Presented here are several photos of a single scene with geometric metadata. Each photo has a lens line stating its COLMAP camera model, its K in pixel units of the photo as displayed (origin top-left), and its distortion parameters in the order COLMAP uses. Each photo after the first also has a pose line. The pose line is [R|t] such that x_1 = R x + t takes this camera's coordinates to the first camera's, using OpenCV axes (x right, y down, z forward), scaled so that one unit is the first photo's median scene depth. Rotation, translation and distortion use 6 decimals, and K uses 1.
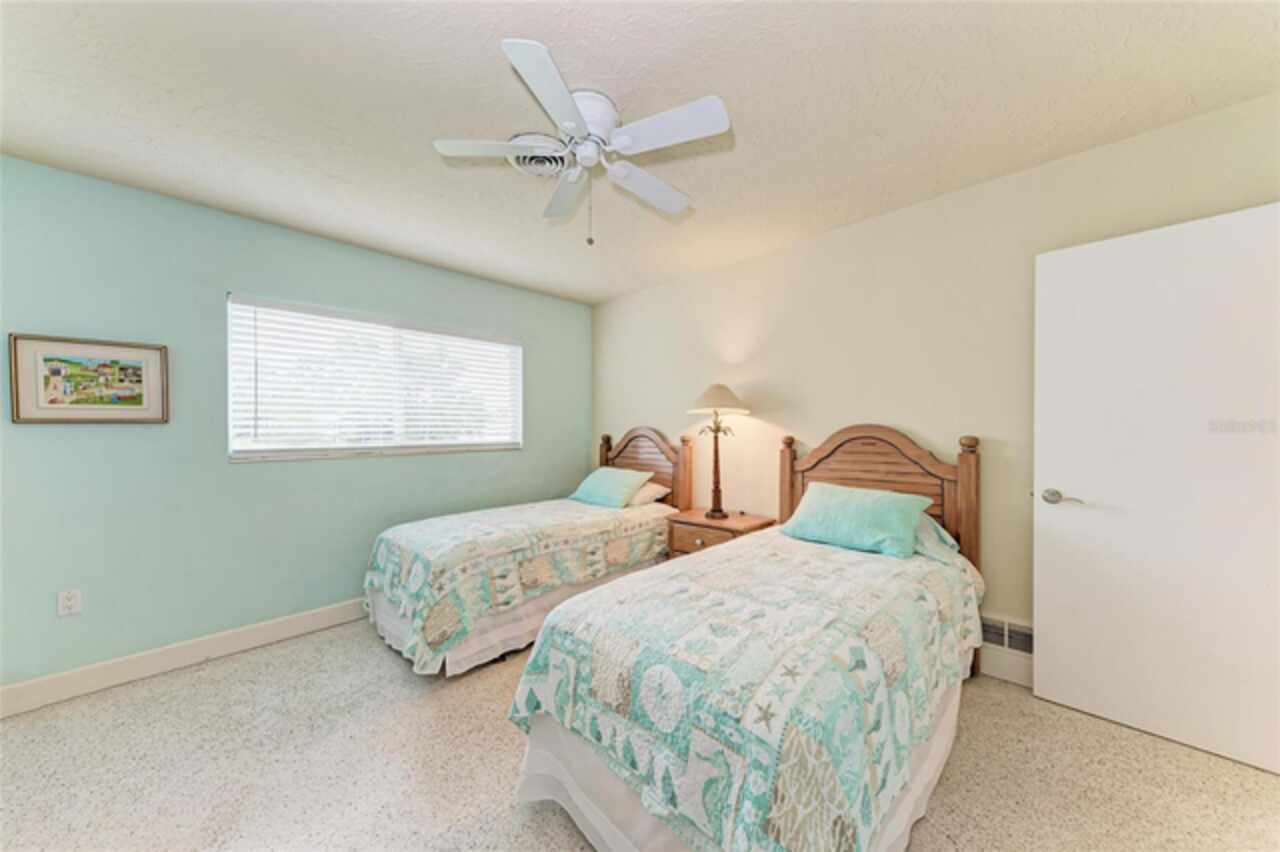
lens RADIAL K [[442.1, 0, 642.6], [0, 442.1, 432.3], [0, 0, 1]] dist [0.011672, -0.000214]
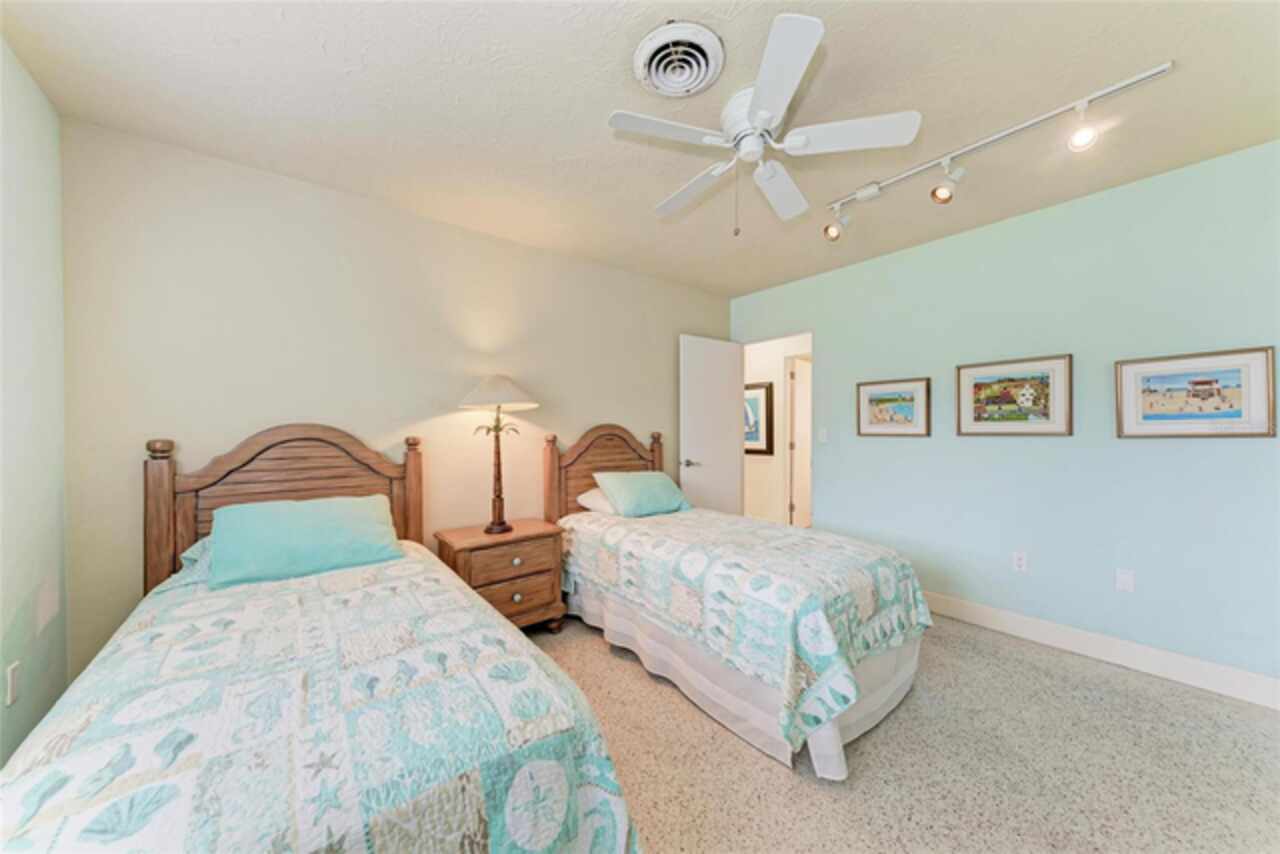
lens RADIAL K [[442.1, 0, 642.6], [0, 442.1, 433.3], [0, 0, 1]] dist [0.011672, -0.000214]
pose [[0.120067, -0.005505, 0.992751, -0.674521], [0.008845, 0.999951, 0.004475, 0.003081], [-0.992726, 0.008243, 0.120110, 0.658371]]
